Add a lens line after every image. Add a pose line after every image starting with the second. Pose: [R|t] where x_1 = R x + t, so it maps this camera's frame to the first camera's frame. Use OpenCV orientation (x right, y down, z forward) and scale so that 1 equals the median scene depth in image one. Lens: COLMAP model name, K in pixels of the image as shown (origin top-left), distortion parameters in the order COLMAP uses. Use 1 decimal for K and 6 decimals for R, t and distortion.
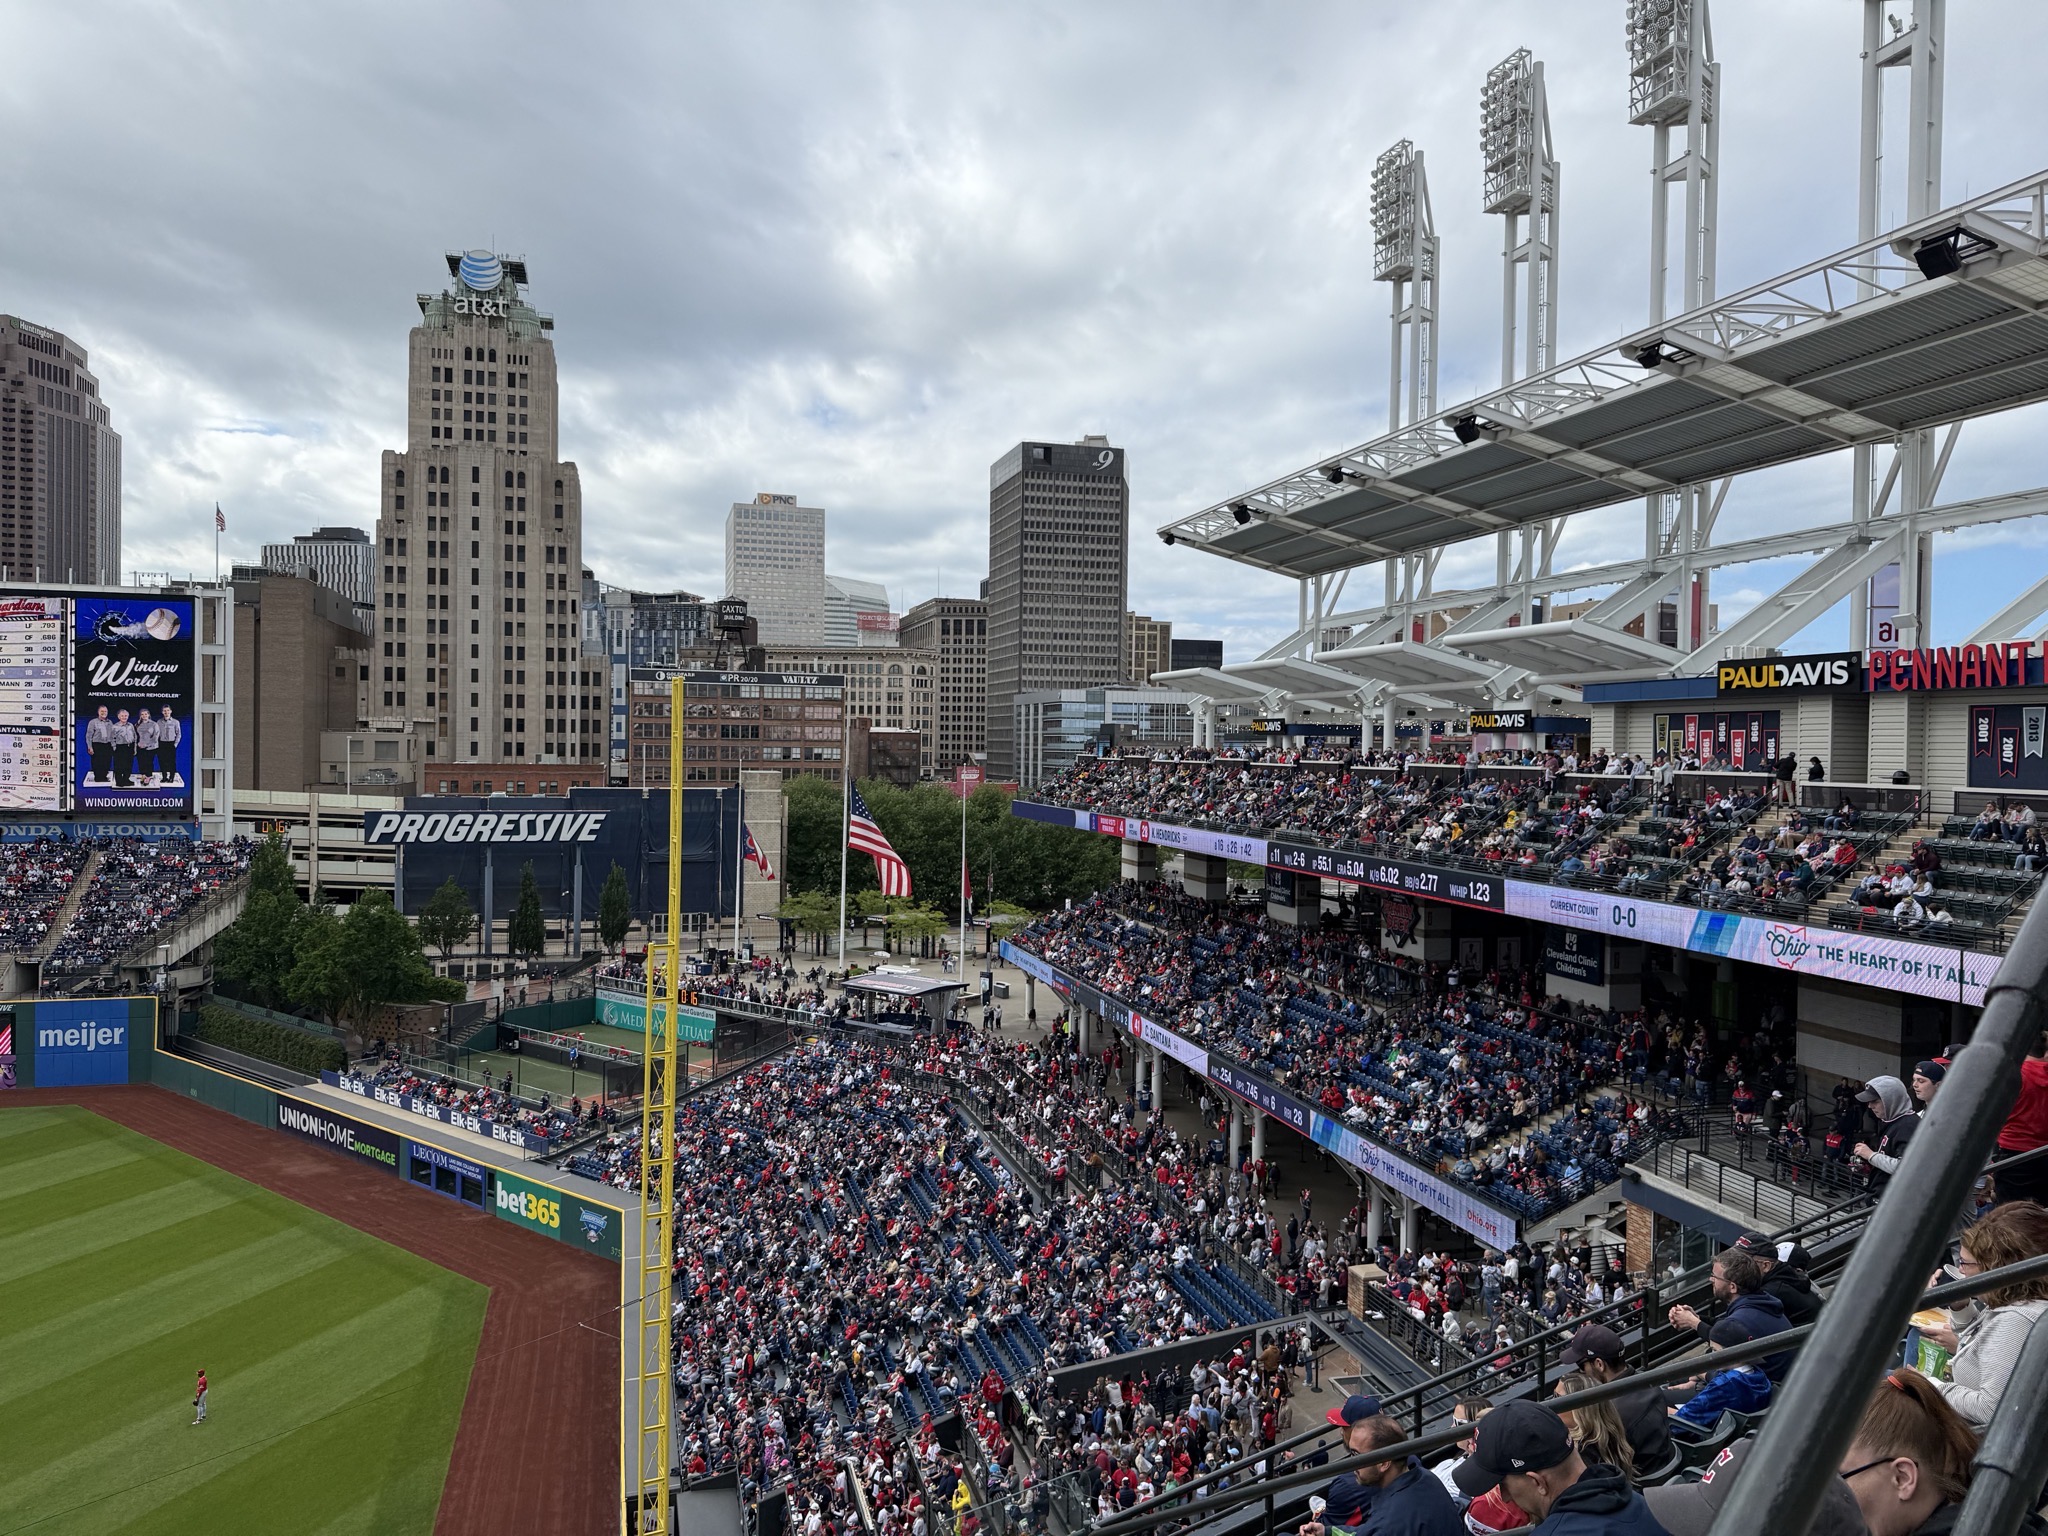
lens RADIAL K [[1423.2, 0, 1038.4], [0, 1423.2, 773.7], [0, 0, 1]] dist [0.080612, -0.105011]
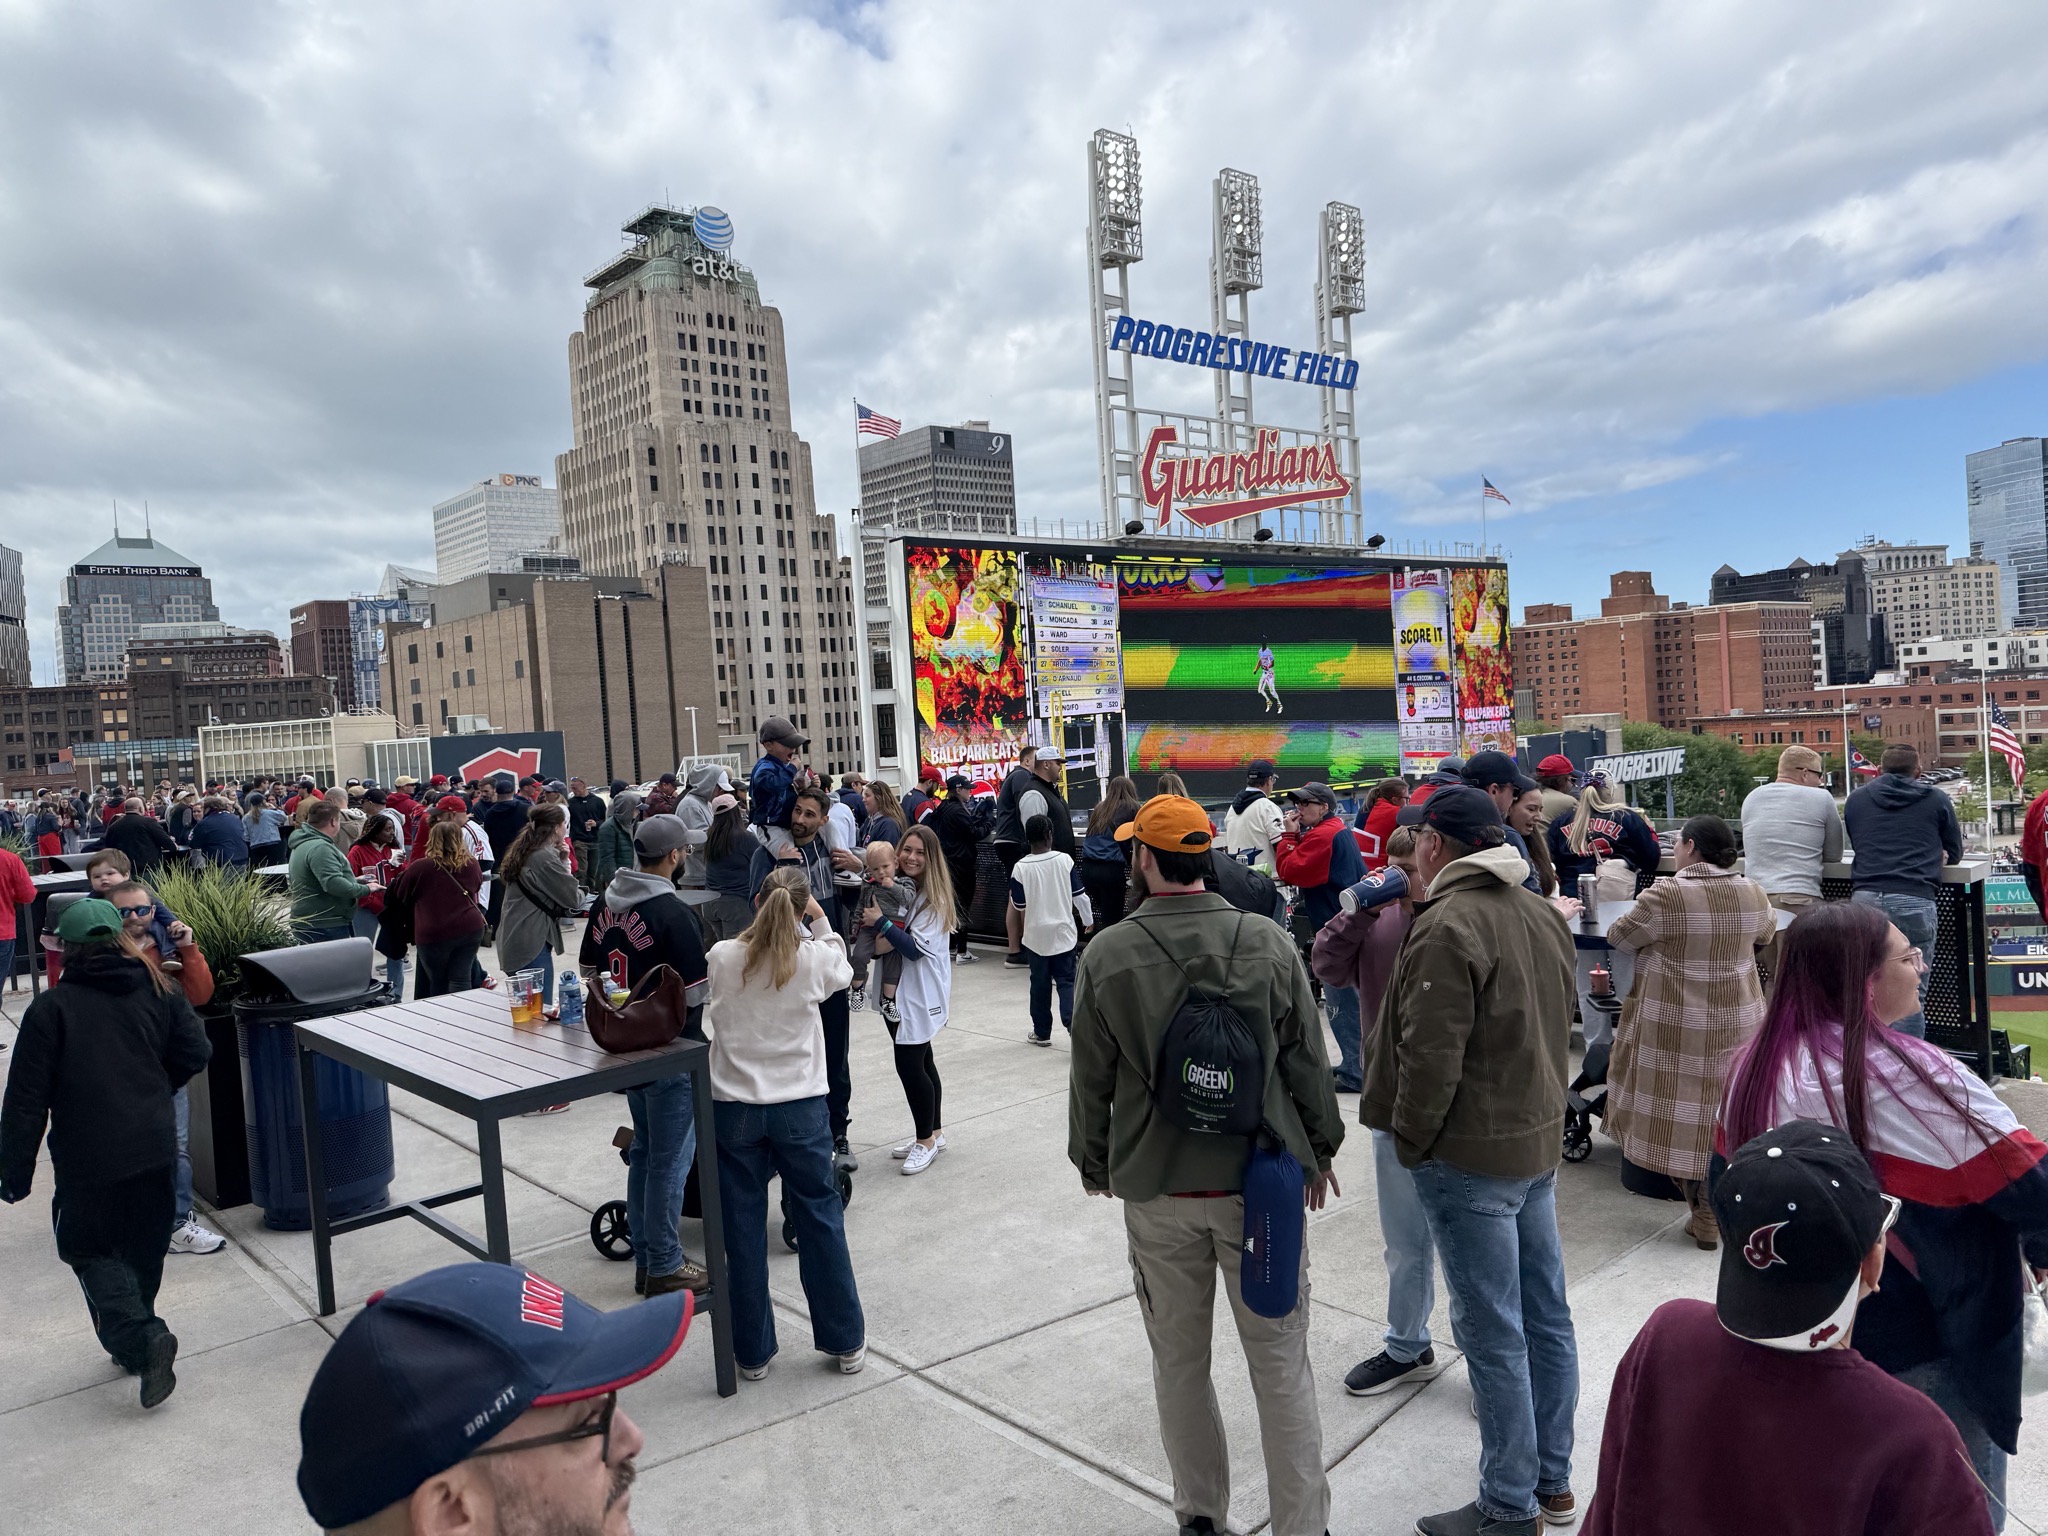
lens RADIAL K [[1423.2, 0, 1034.6], [0, 1423.2, 772.3], [0, 0, 1]] dist [0.080612, -0.105011]
pose [[0.900530, -0.084471, 0.426510, -1.193666], [0.081519, 0.996353, 0.025210, -0.022584], [-0.427084, 0.012066, 0.904131, 0.174605]]
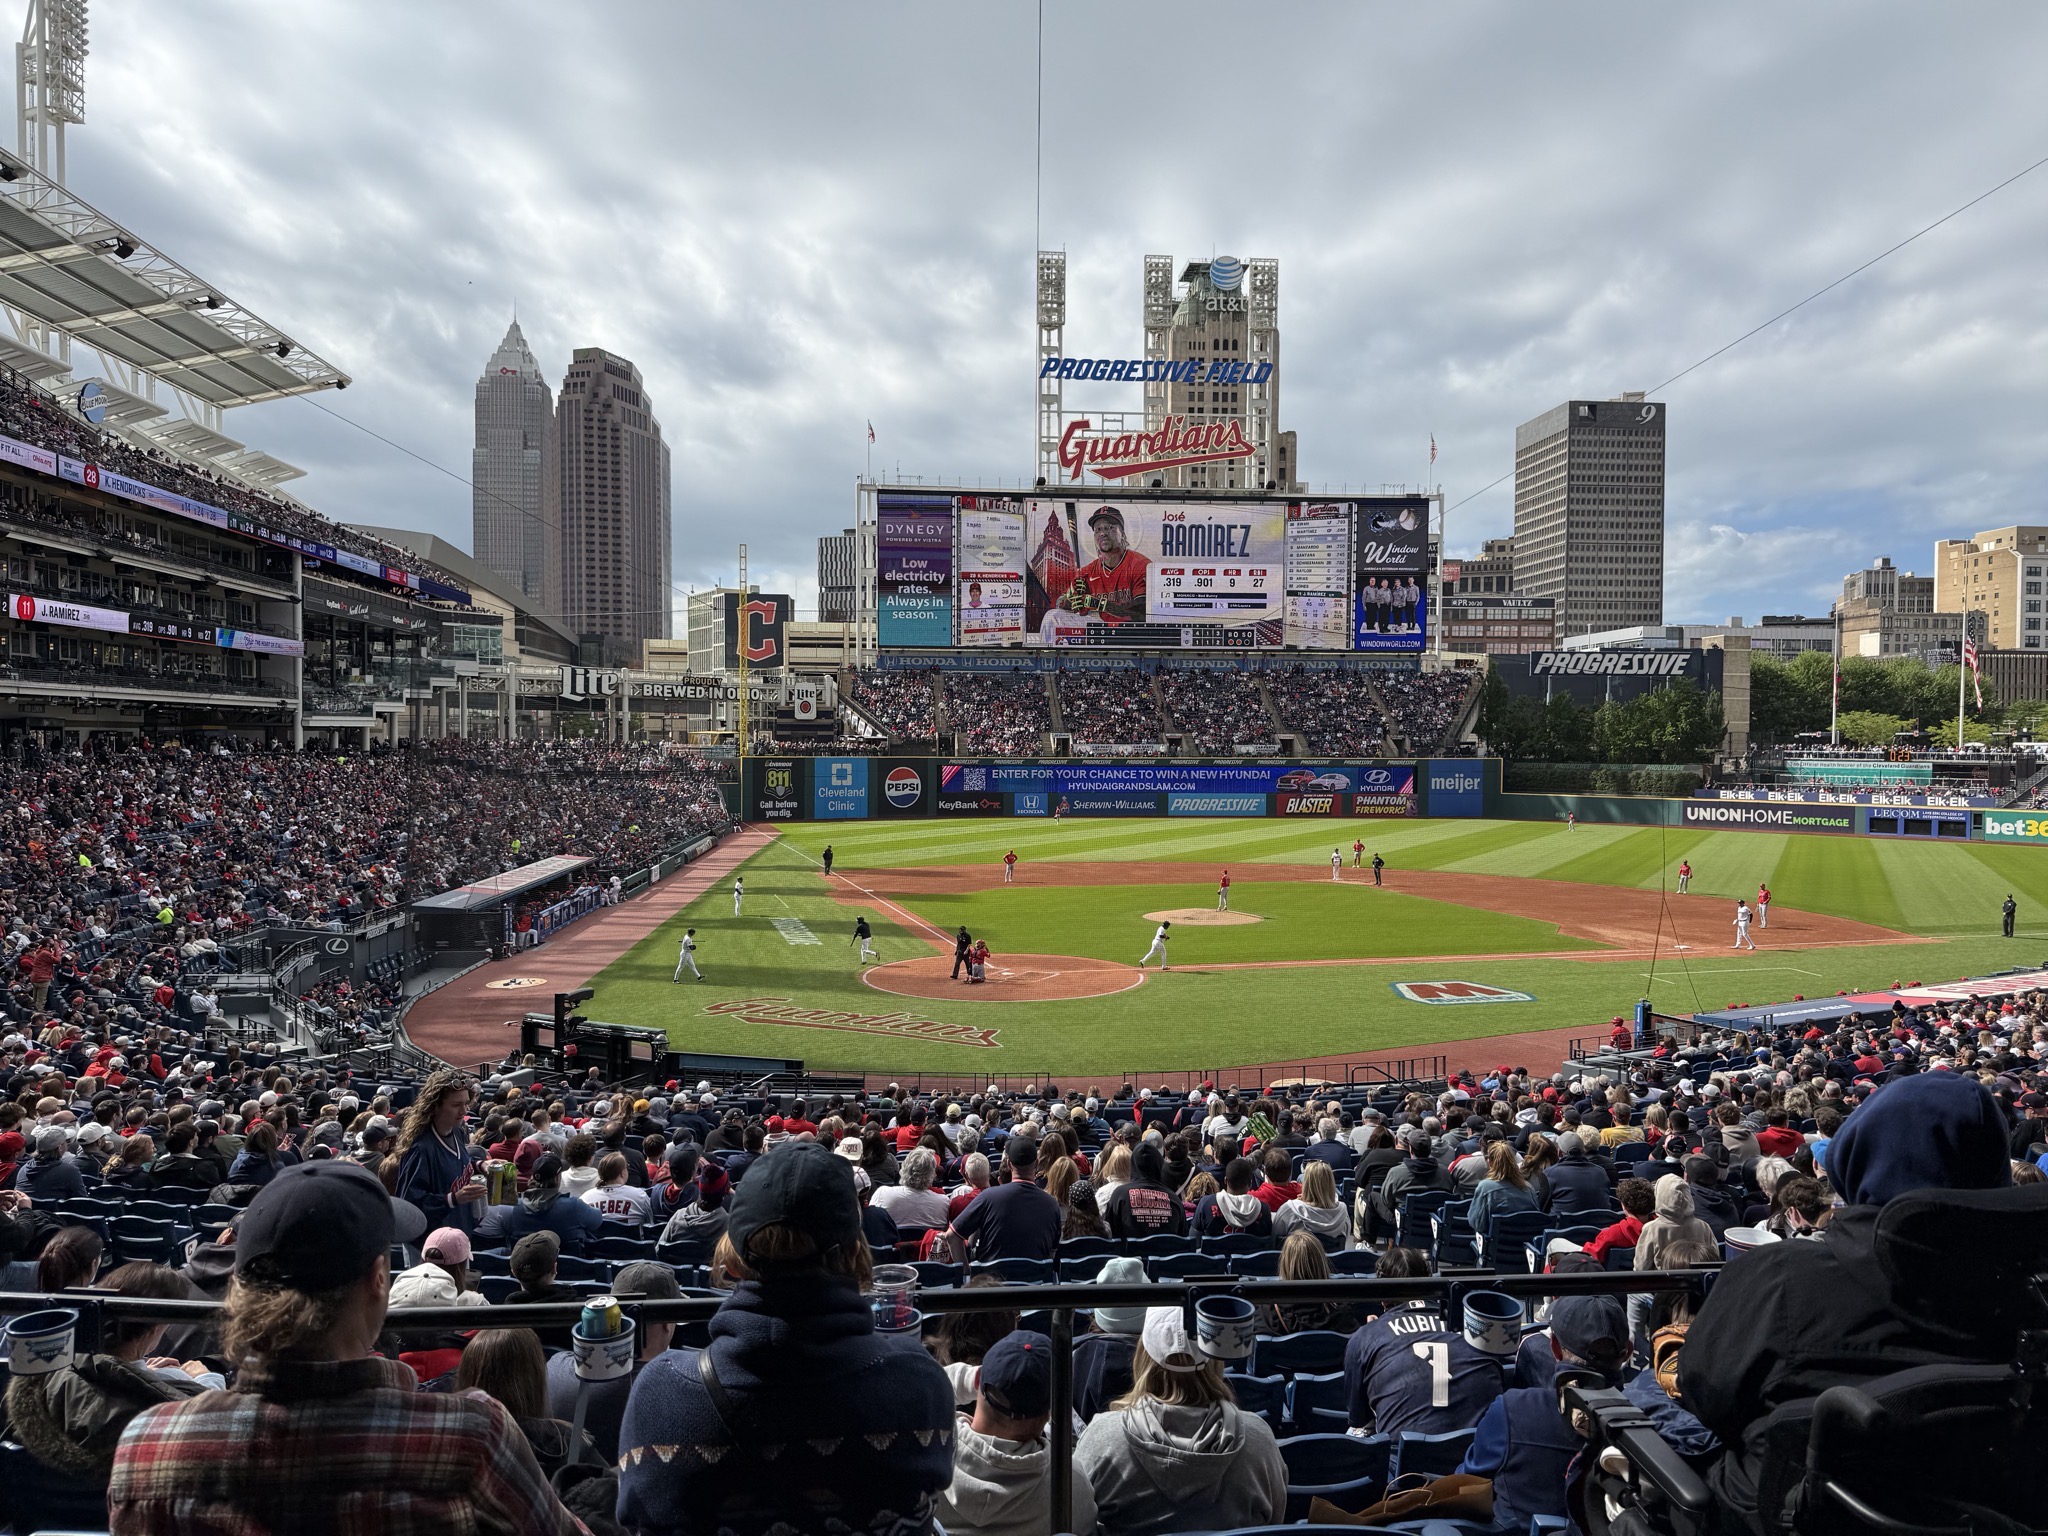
lens RADIAL K [[1423.2, 0, 1027.9], [0, 1423.2, 792.8], [0, 0, 1]] dist [0.080612, -0.105011]
pose [[0.982269, -0.001663, -0.187472, -0.624235], [0.004585, 0.999875, 0.015154, 0.127237], [0.187423, -0.015745, 0.982153, -0.419101]]
